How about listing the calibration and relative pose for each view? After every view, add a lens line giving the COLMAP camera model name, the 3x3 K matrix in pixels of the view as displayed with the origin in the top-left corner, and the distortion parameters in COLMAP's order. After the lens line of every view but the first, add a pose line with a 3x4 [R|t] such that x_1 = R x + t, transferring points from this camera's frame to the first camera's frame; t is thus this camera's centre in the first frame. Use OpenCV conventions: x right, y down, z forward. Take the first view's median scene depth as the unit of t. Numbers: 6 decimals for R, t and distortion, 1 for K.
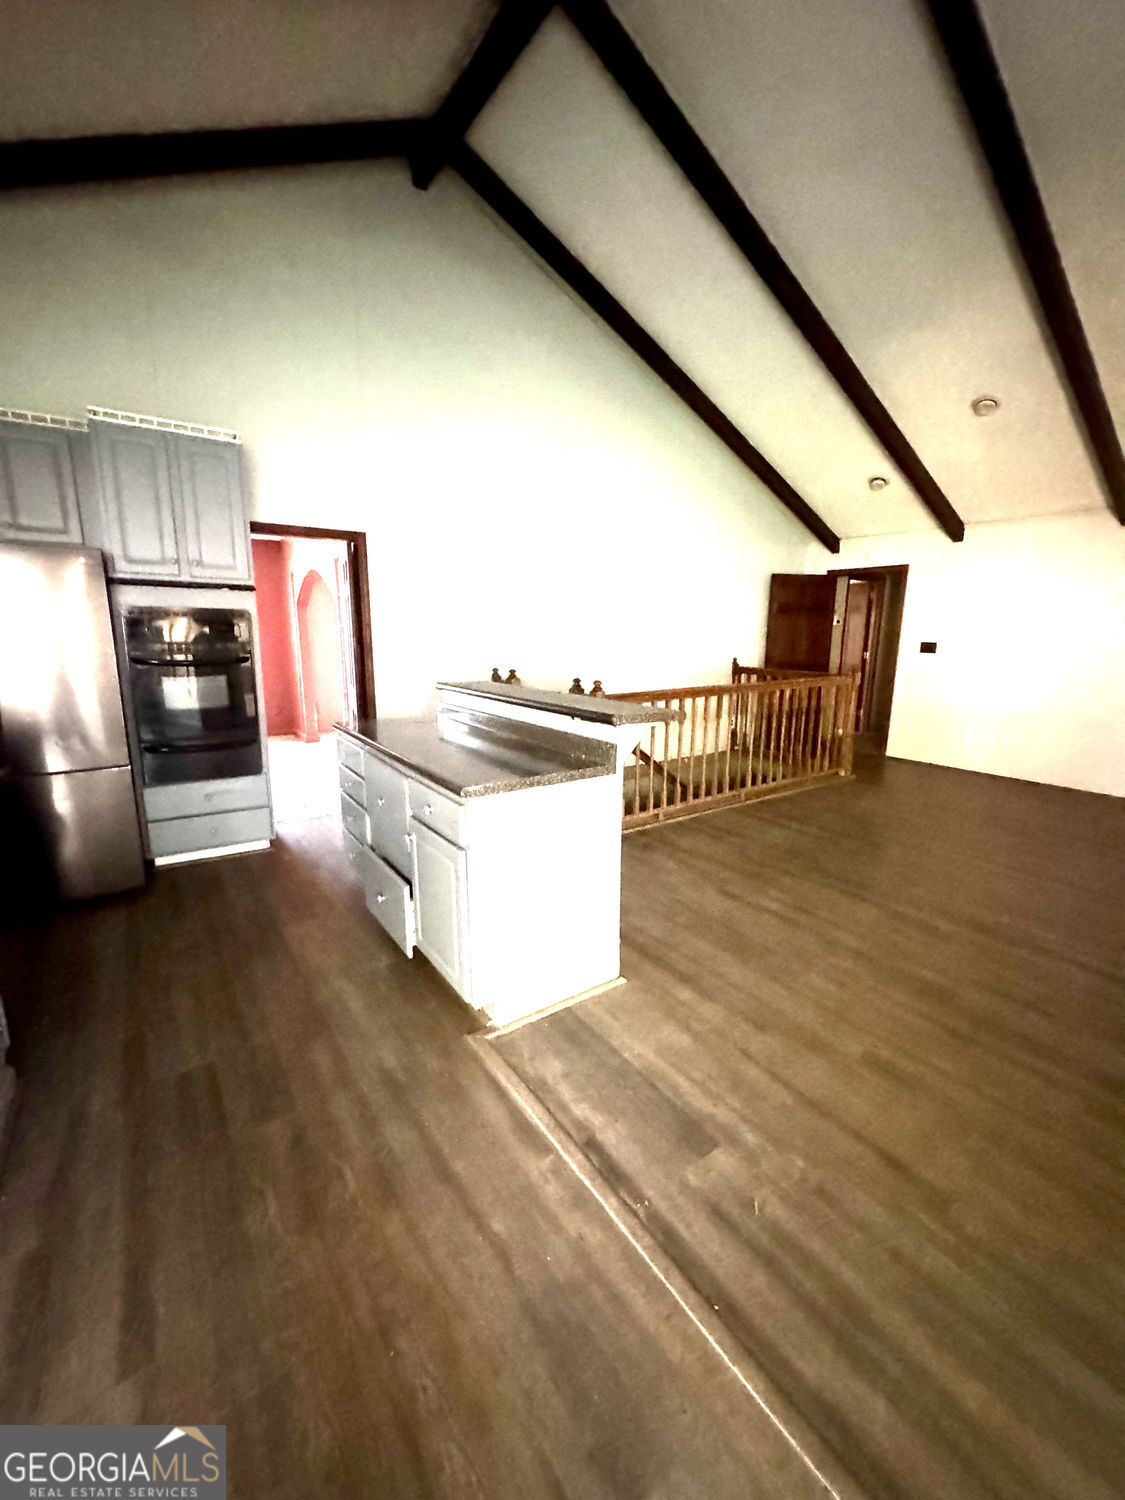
lens RADIAL K [[597.6, 0, 562.5], [0, 597.6, 750.0], [0, 0, 1]] dist [-0.001055, -0.000096]
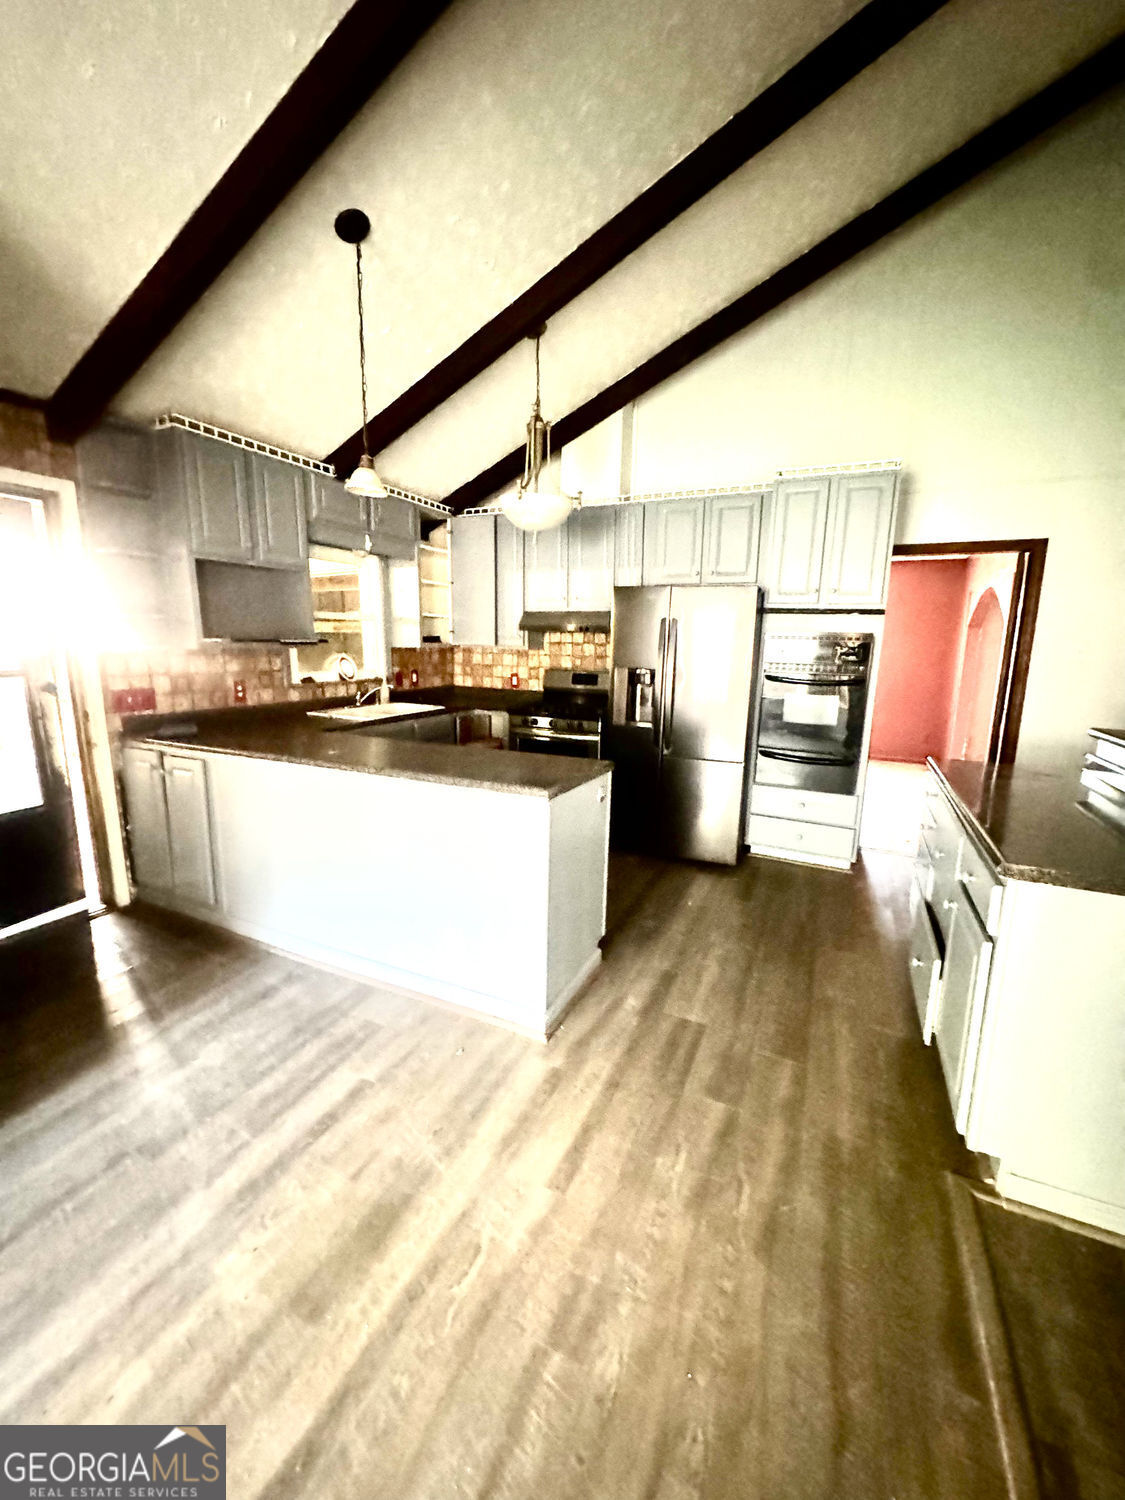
lens RADIAL K [[597.6, 0, 562.5], [0, 597.6, 750.0], [0, 0, 1]] dist [-0.001055, -0.000096]
pose [[0.501931, 0.157718, -0.850406, 0.136615], [-0.188502, 0.979546, 0.070410, -0.019877], [0.844116, 0.124962, 0.521394, 0.080189]]
